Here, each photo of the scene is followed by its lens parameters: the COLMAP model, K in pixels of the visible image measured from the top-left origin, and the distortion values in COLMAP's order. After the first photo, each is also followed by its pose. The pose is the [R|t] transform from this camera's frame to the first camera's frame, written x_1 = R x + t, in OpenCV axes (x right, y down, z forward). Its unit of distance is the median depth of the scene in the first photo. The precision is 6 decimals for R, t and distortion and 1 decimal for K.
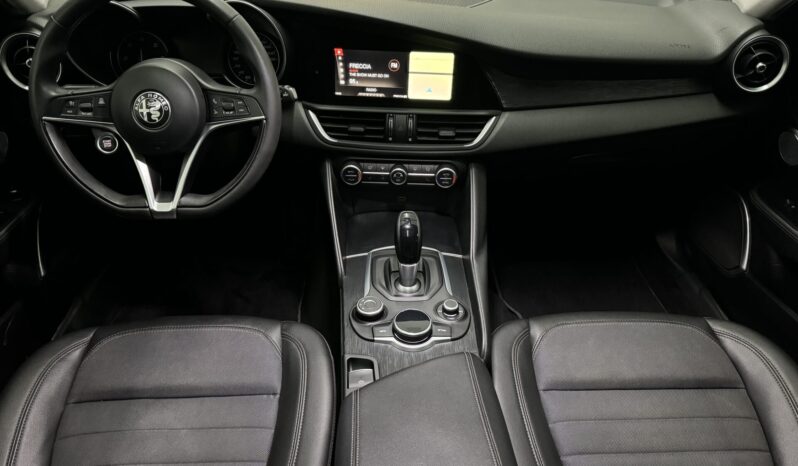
lens RADIAL K [[547.6, 0, 399.0], [0, 547.6, 233.0], [0, 0, 1]] dist [0.047769, -0.073683]
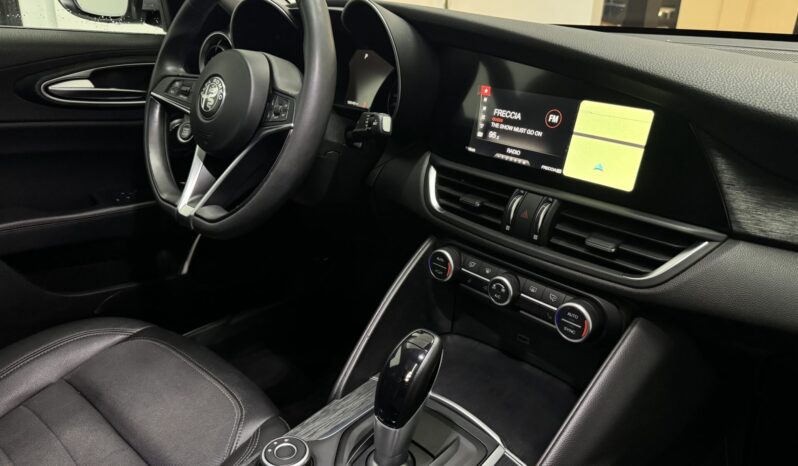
lens RADIAL K [[547.6, 0, 399.0], [0, 547.6, 233.0], [0, 0, 1]] dist [0.047769, -0.073683]
pose [[0.721687, 0.258229, -0.642250, 0.289983], [-0.415245, 0.903837, -0.103200, -0.053639], [0.553840, 0.341169, 0.759516, 0.473662]]
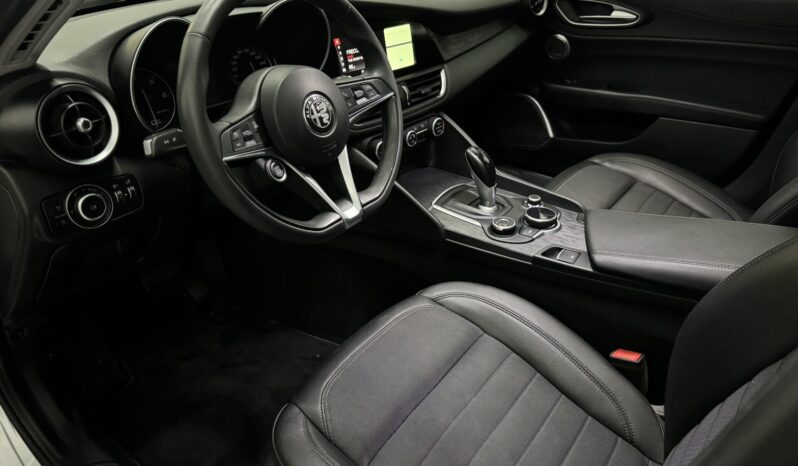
lens RADIAL K [[547.6, 0, 399.0], [0, 547.6, 233.0], [0, 0, 1]] dist [0.047769, -0.073683]
pose [[0.641430, -0.410812, 0.647921, -0.841117], [0.447854, 0.886215, 0.118535, -0.077042], [-0.622892, 0.214142, 0.752428, 0.214969]]
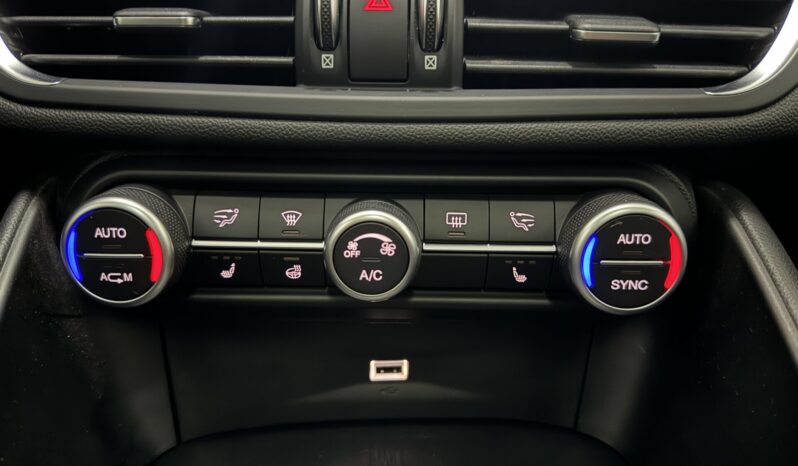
lens RADIAL K [[547.6, 0, 399.0], [0, 547.6, 233.0], [0, 0, 1]] dist [0.047769, -0.073683]
pose [[0.999221, -0.013525, 0.037078, 0.001535], [0.022824, 0.964448, -0.263285, -0.062653], [-0.032199, 0.263927, 0.964005, 0.831259]]
